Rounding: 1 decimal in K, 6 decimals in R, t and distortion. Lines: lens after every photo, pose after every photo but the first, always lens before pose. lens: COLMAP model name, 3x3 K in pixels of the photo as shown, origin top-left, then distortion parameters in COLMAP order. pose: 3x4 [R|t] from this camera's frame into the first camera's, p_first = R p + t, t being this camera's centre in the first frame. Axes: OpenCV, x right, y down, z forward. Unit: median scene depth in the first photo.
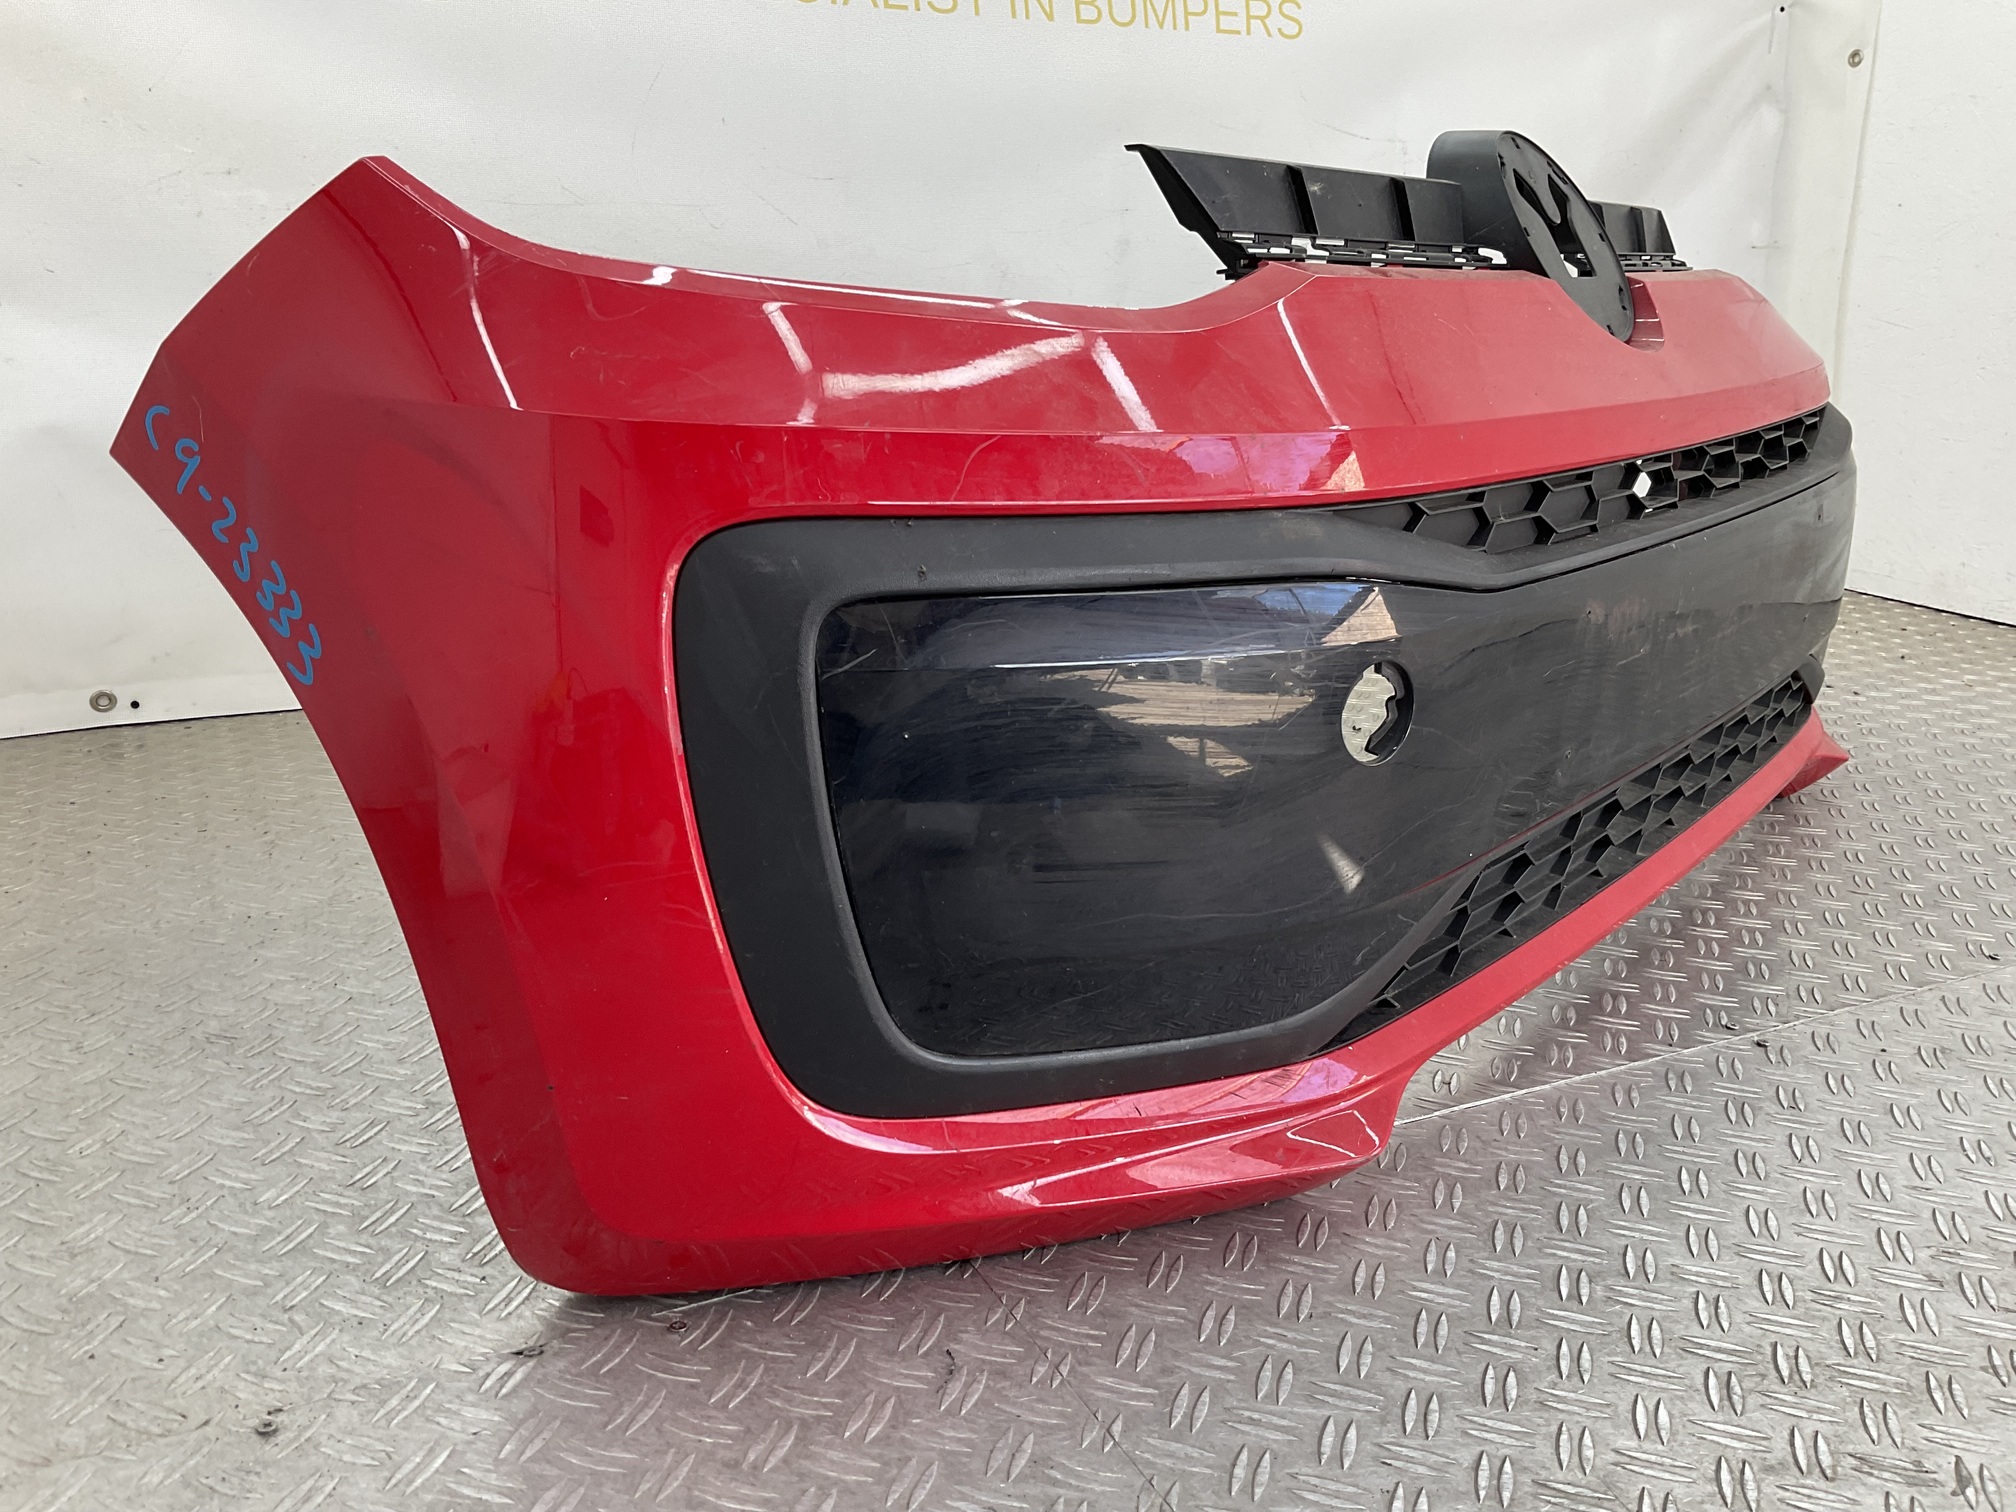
lens RADIAL K [[1680.6, 0, 1009.1], [0, 1680.6, 752.4], [0, 0, 1]] dist [0.071341, -0.132286]
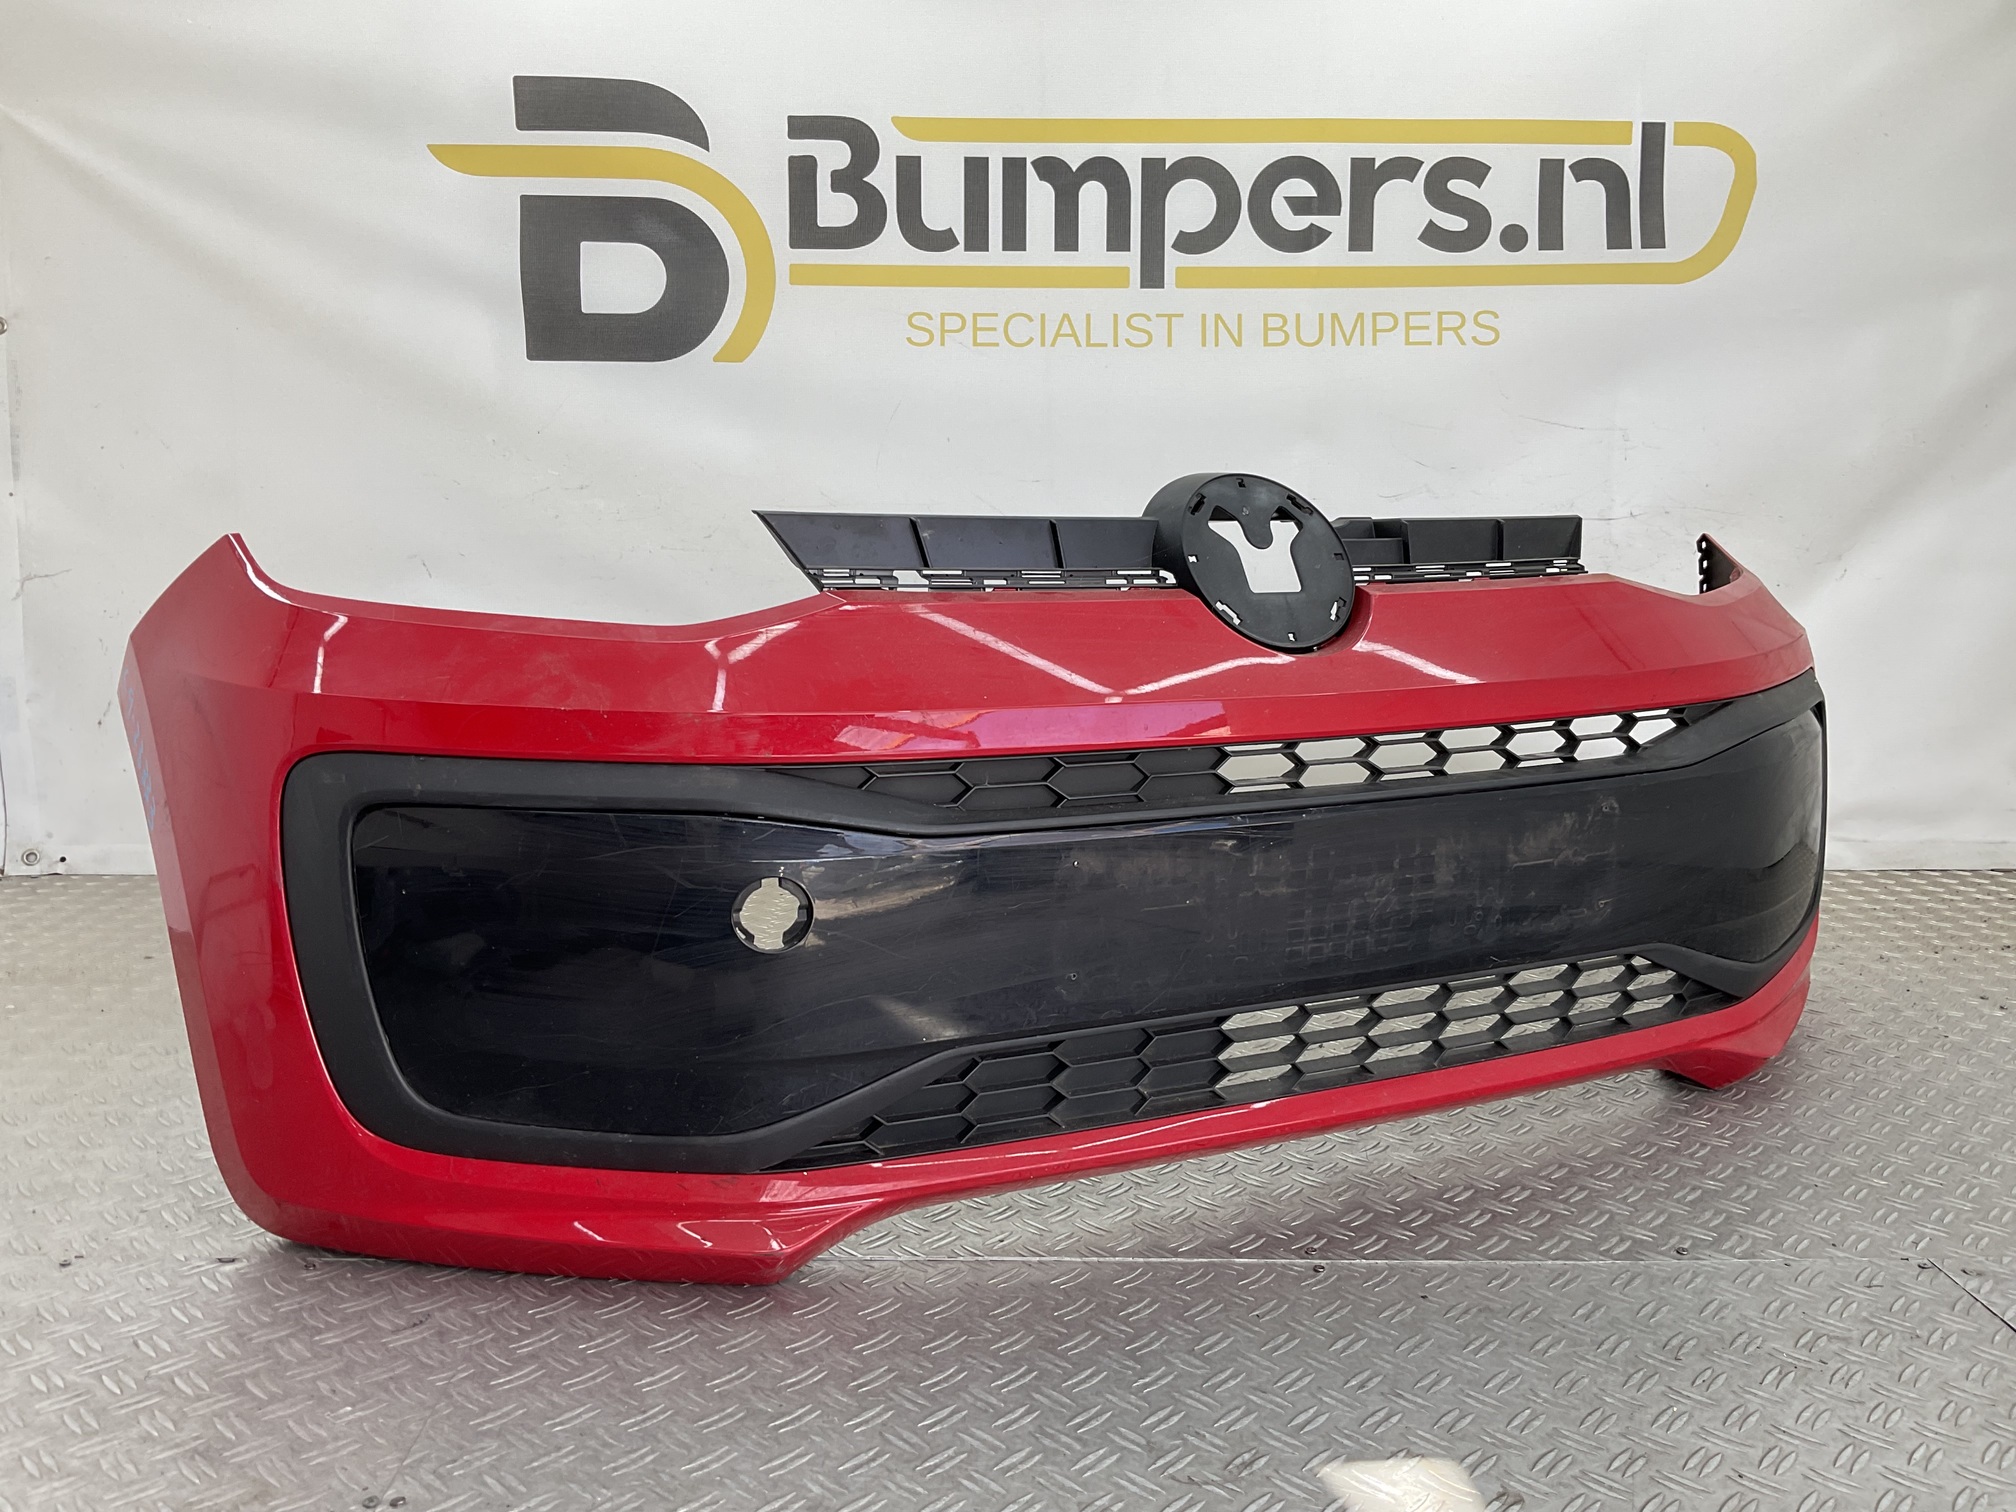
lens RADIAL K [[1680.6, 0, 1005.3], [0, 1680.6, 746.0], [0, 0, 1]] dist [0.071341, -0.132286]
pose [[0.903462, 0.055984, -0.424997, 0.930341], [-0.112781, 0.987550, -0.109662, -0.028946], [0.413566, 0.147007, 0.898528, -0.179451]]
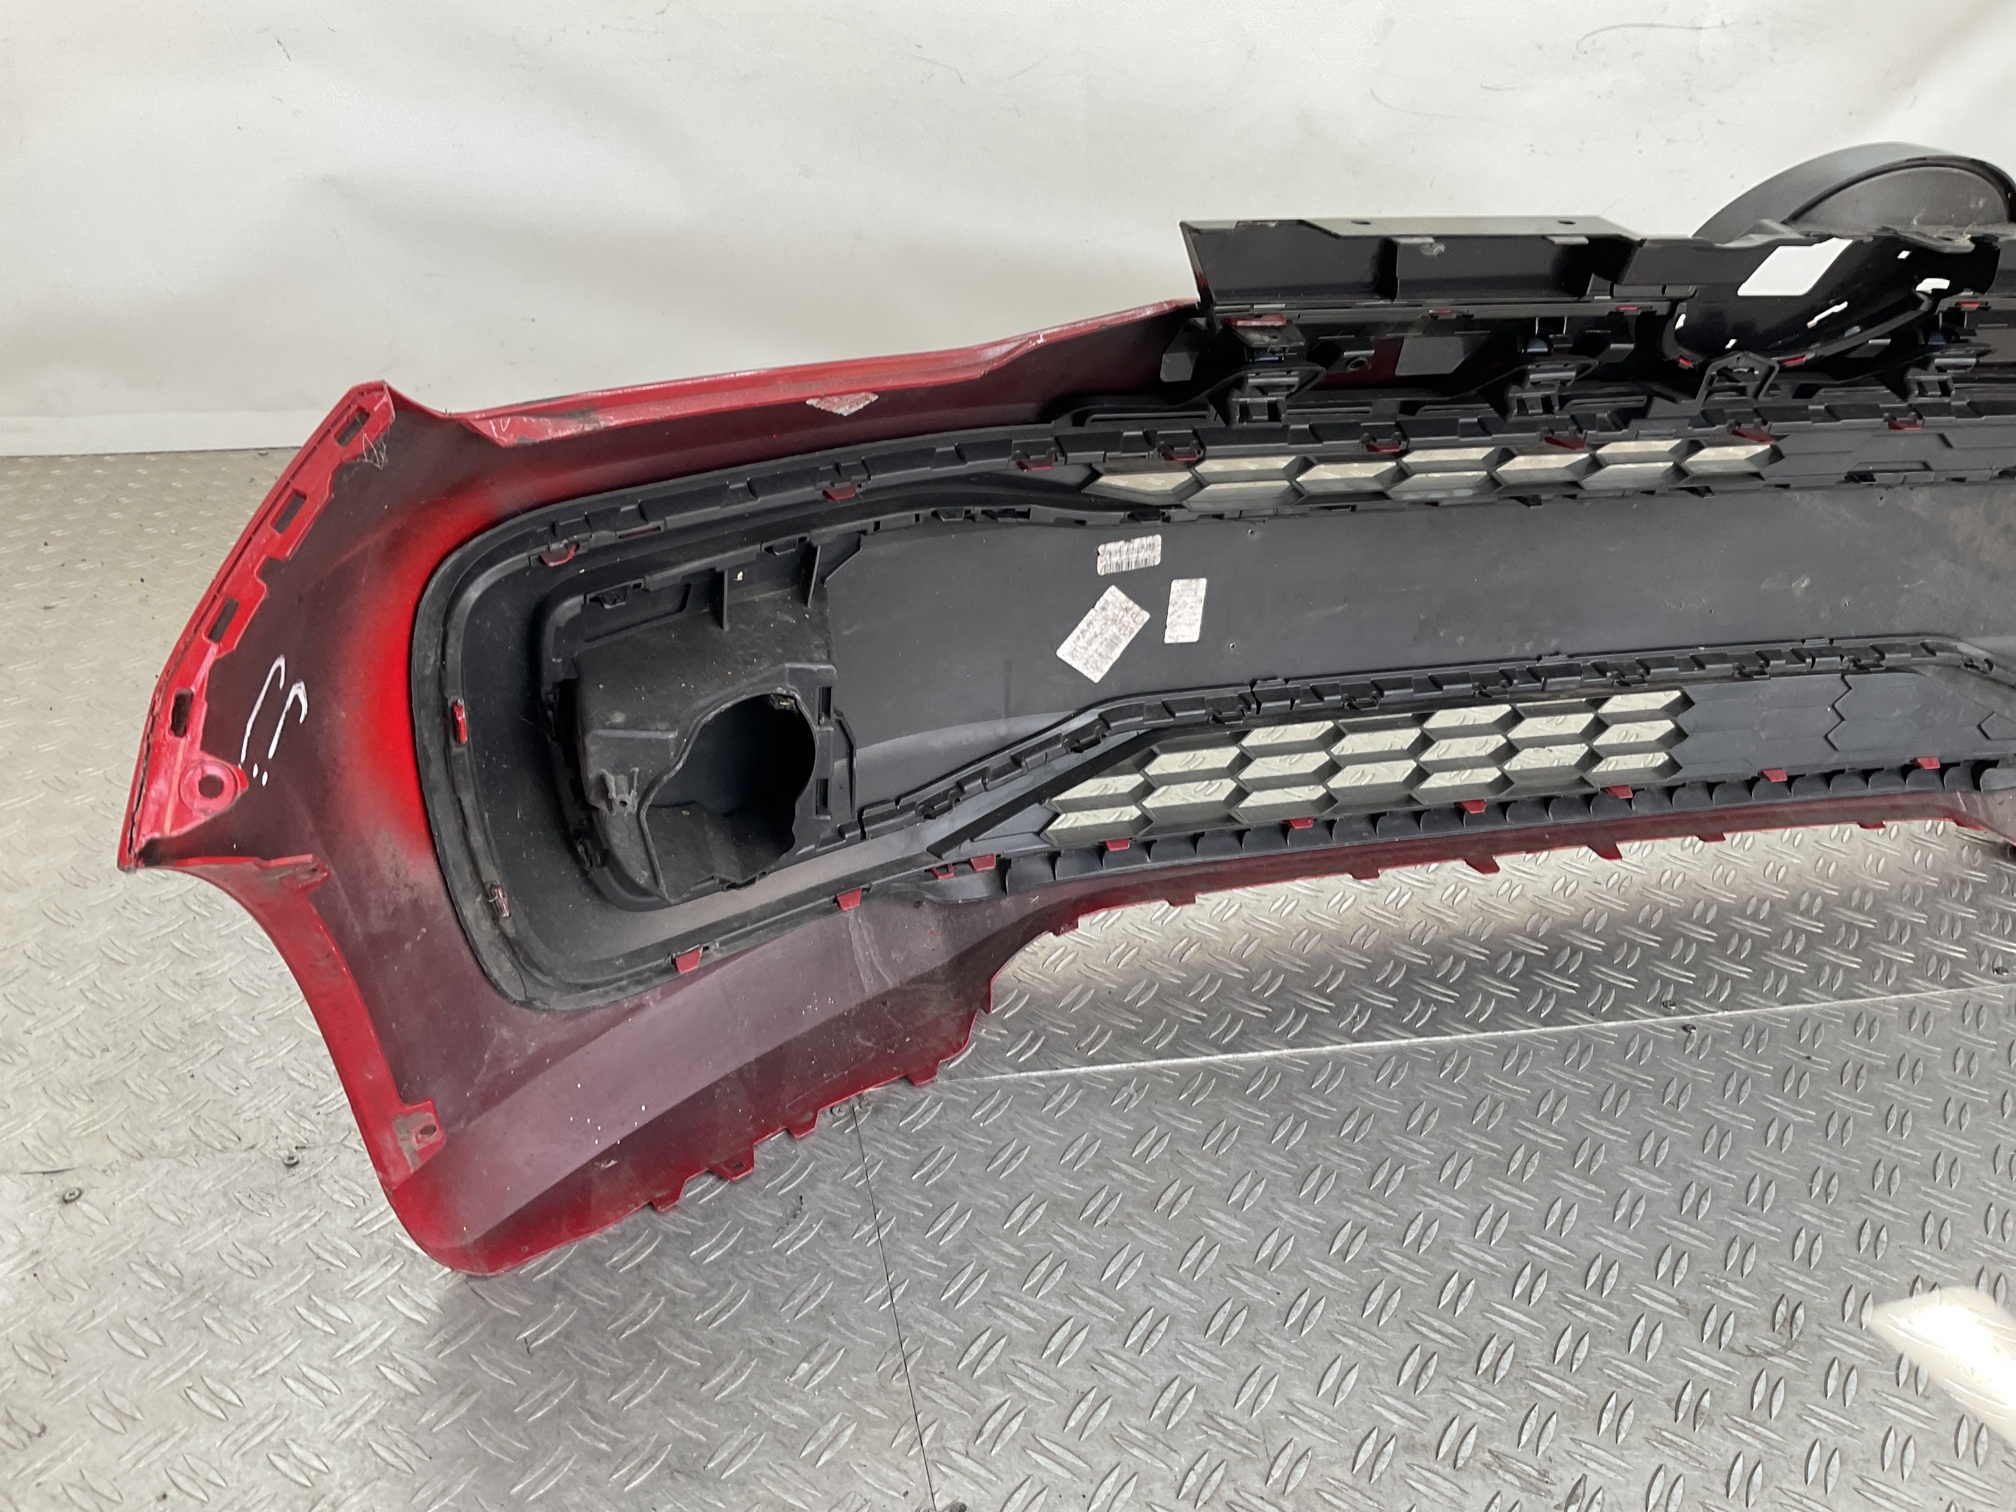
lens RADIAL K [[1680.6, 0, 1008.8], [0, 1680.6, 761.8], [0, 0, 1]] dist [0.071341, -0.132286]
pose [[0.968984, 0.155209, -0.192304, 0.275766], [-0.110462, 0.968128, 0.224783, -0.232411], [0.221063, -0.196569, 0.955244, -0.087301]]
